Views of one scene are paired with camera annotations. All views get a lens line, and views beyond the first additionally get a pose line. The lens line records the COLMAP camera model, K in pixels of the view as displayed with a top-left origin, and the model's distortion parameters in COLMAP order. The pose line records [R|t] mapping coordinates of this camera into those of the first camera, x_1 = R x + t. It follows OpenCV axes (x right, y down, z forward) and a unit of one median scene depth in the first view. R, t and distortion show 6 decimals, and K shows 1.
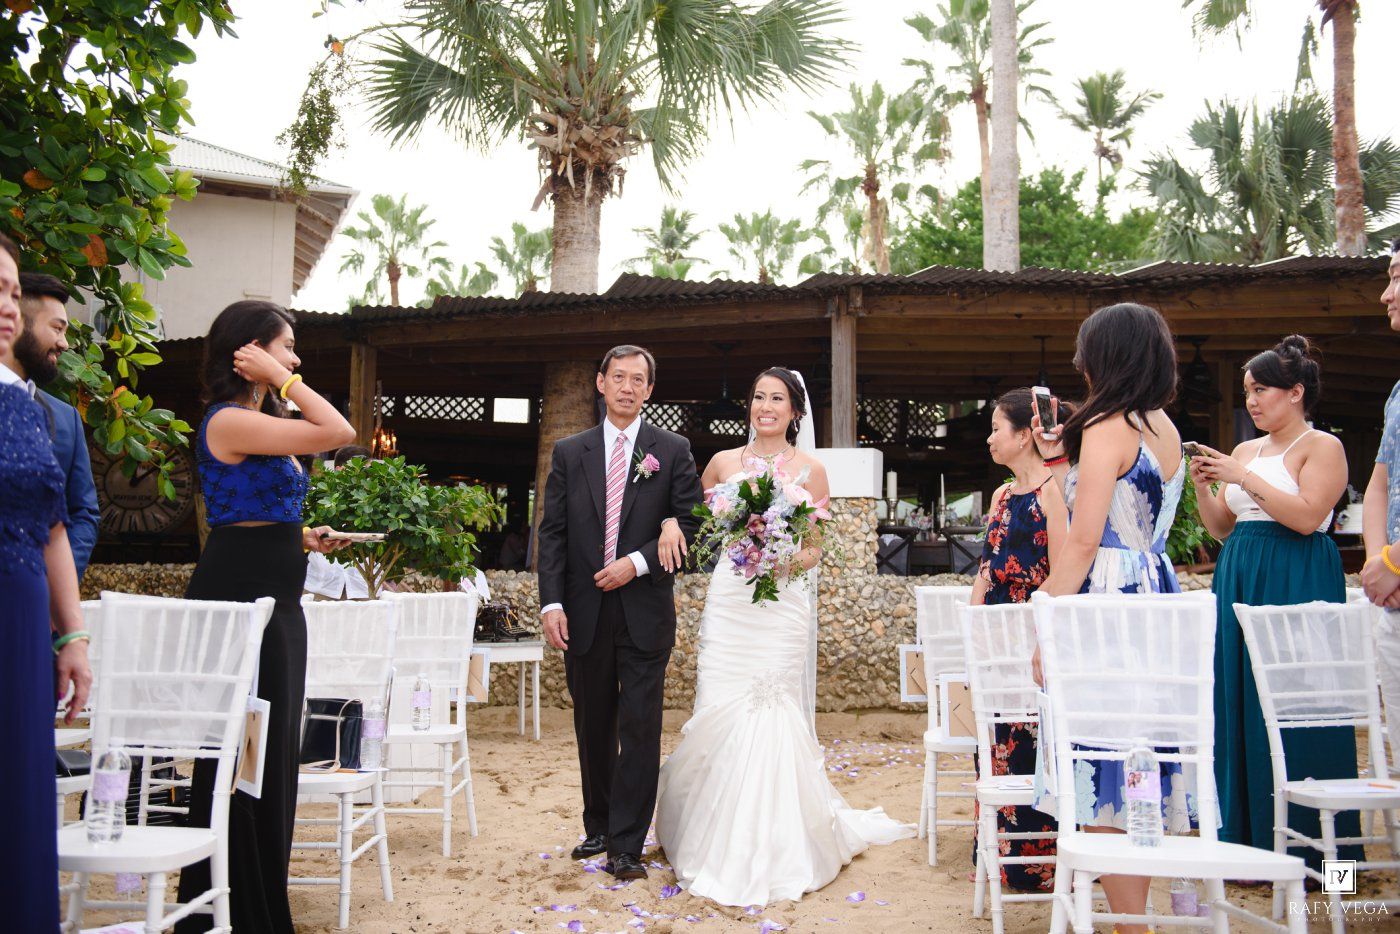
lens RADIAL K [[1339.6, 0, 700.0], [0, 1339.6, 467.0], [0, 0, 1]] dist [0.027022, -0.006314]
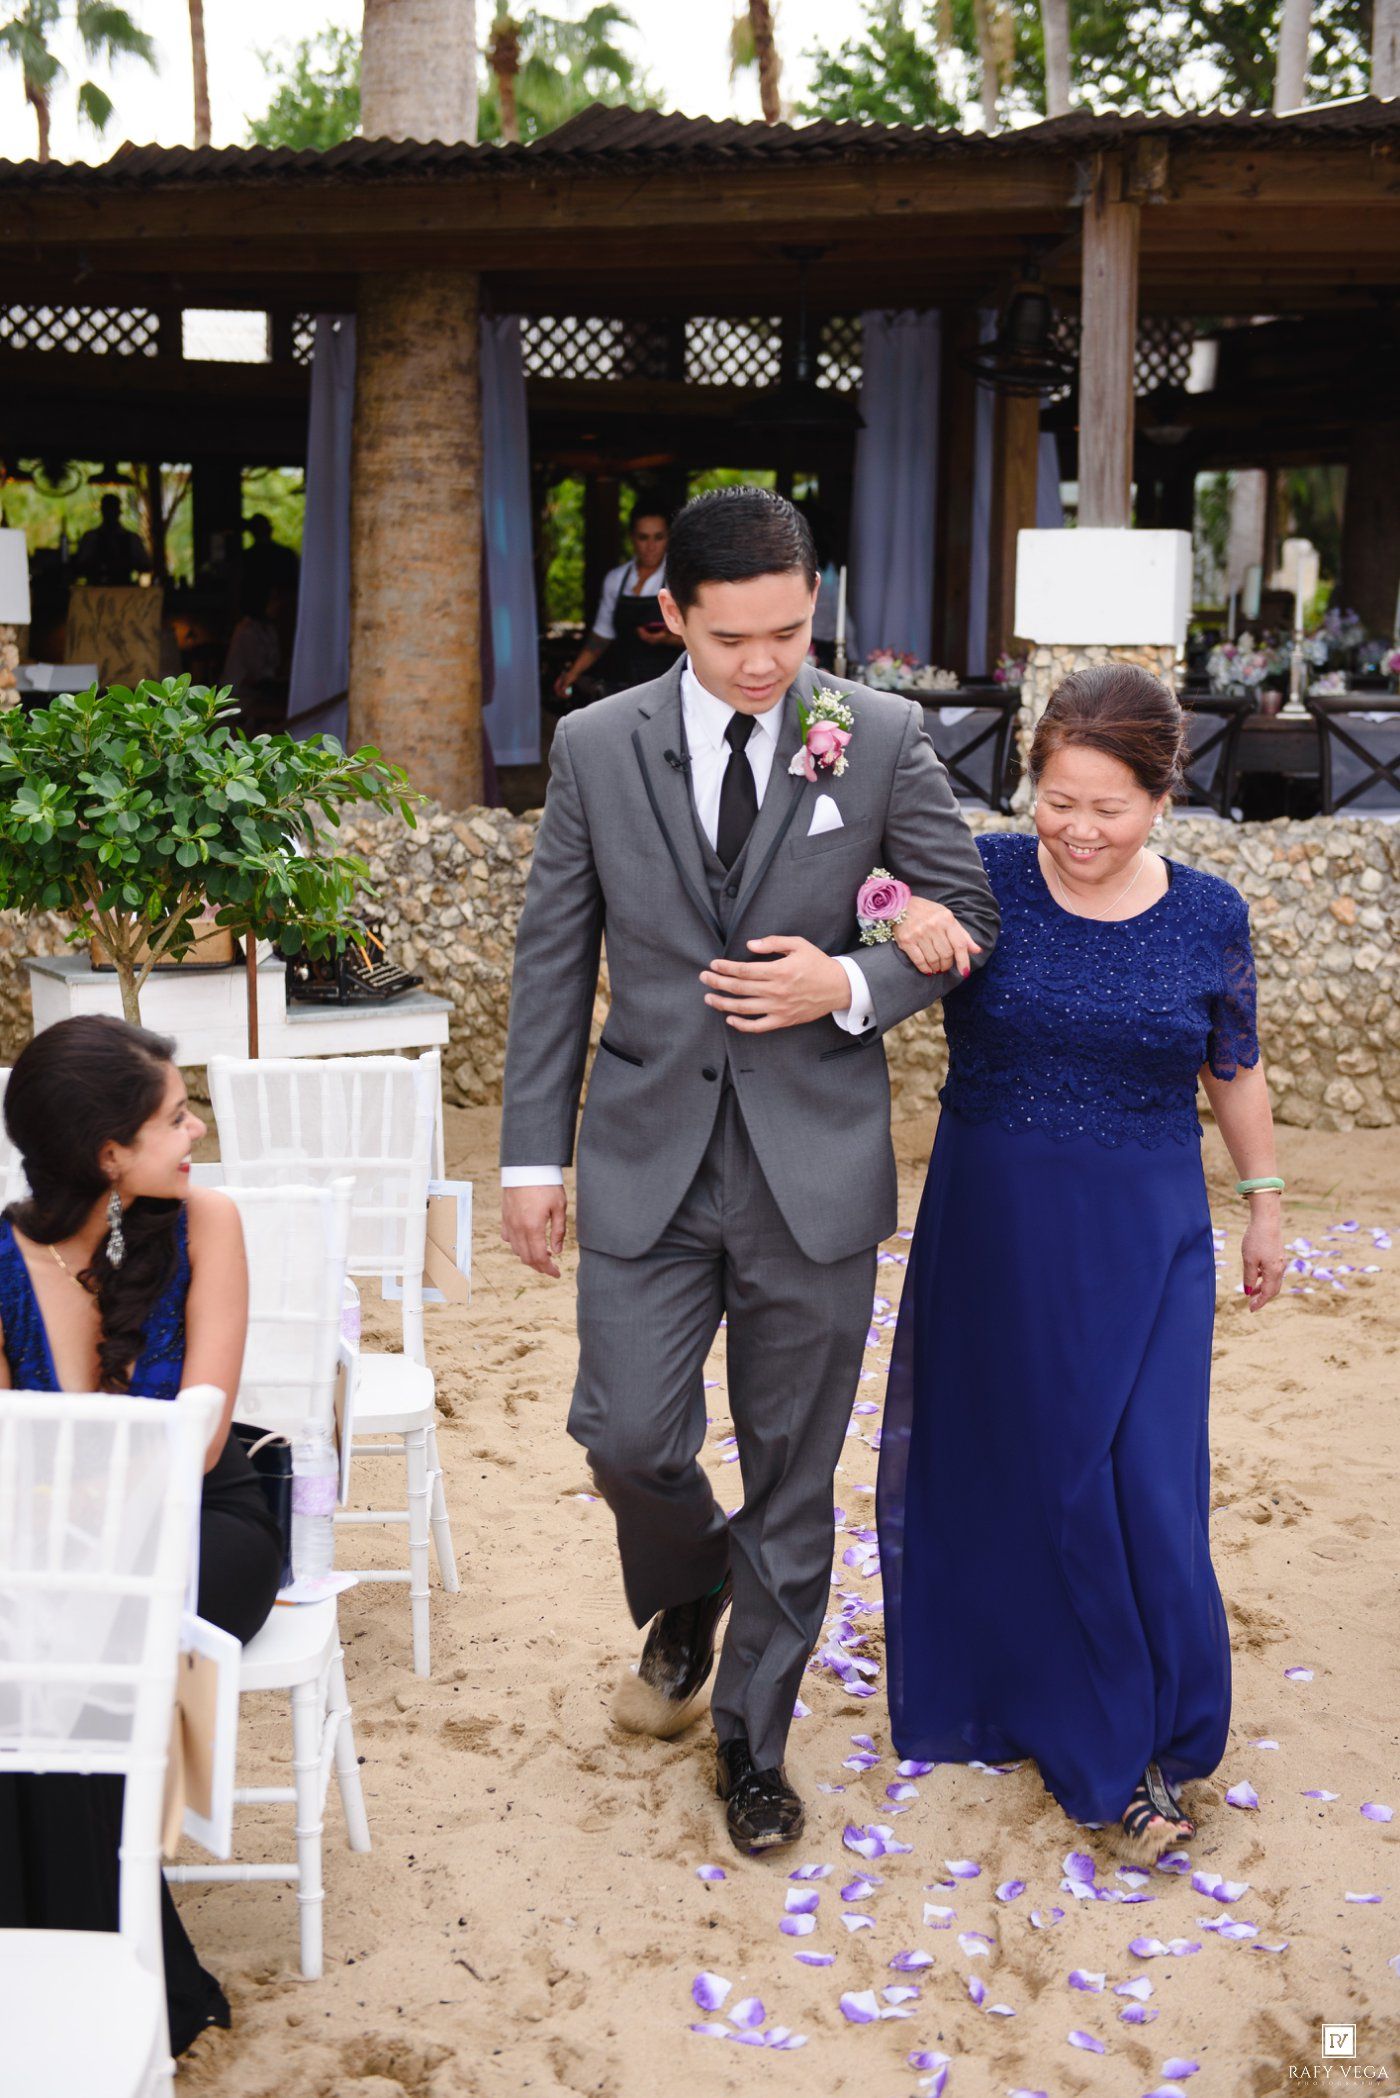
lens RADIAL K [[2919.0, 0, 700.0], [0, 2919.0, 1049.0], [0, 0, 1]] dist [0.124087, -0.021926]
pose [[0.998699, -0.016024, 0.048416, -0.108217], [0.004035, 0.971206, 0.238205, -0.115425], [-0.050839, -0.237700, 0.970007, 0.066349]]
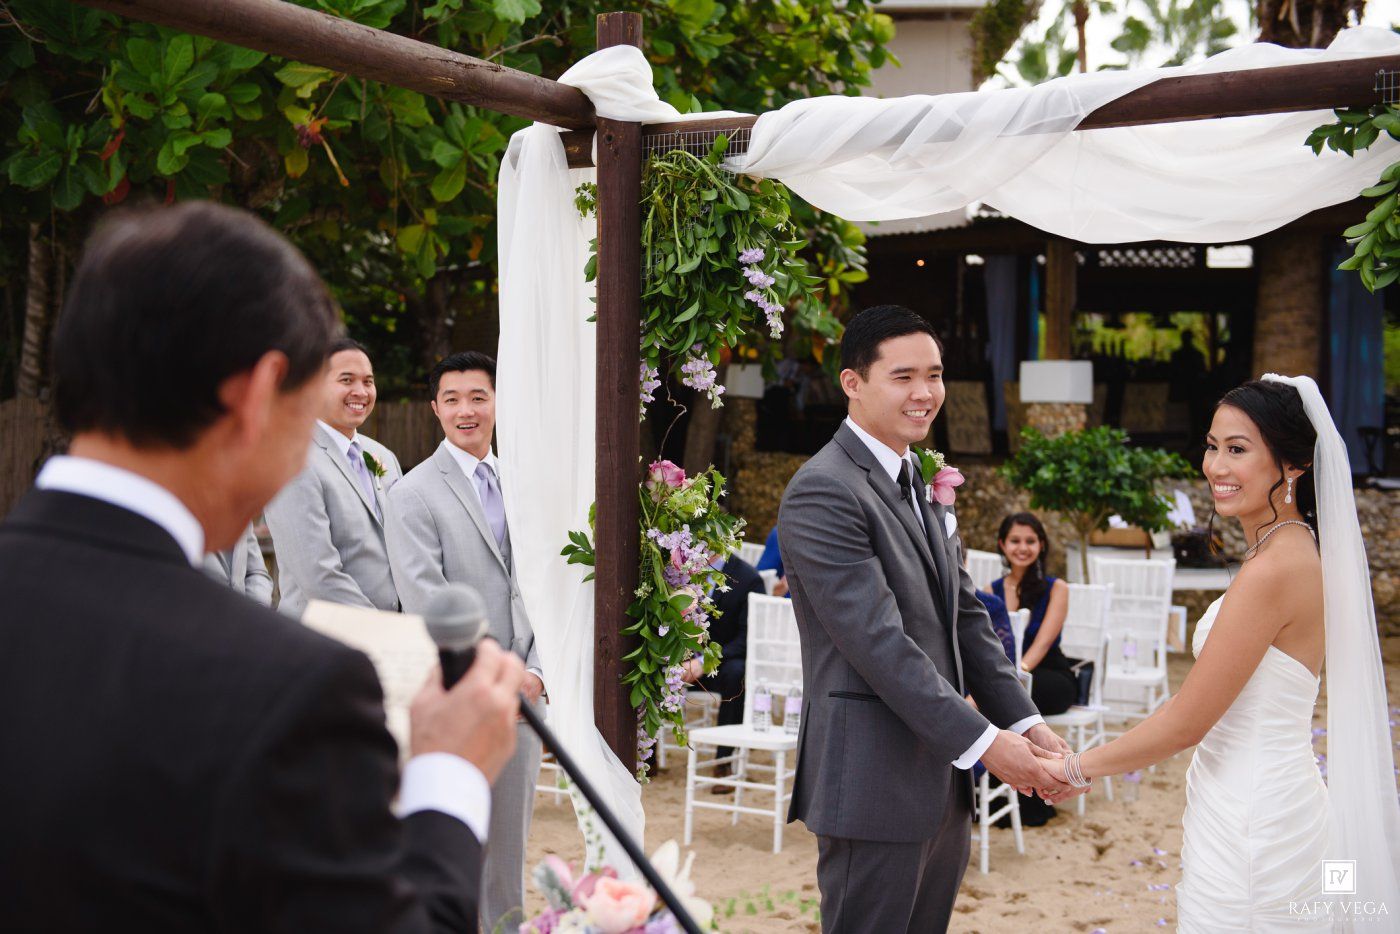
lens RADIAL K [[1932.0, 0, 700.0], [0, 1932.0, 467.0], [0, 0, 1]] dist [0.125787, 0.092828]
pose [[0.914719, 0.011723, -0.403919, 0.131285], [0.042401, 0.991277, 0.124790, -0.197557], [0.401859, -0.131275, 0.906243, -0.652246]]
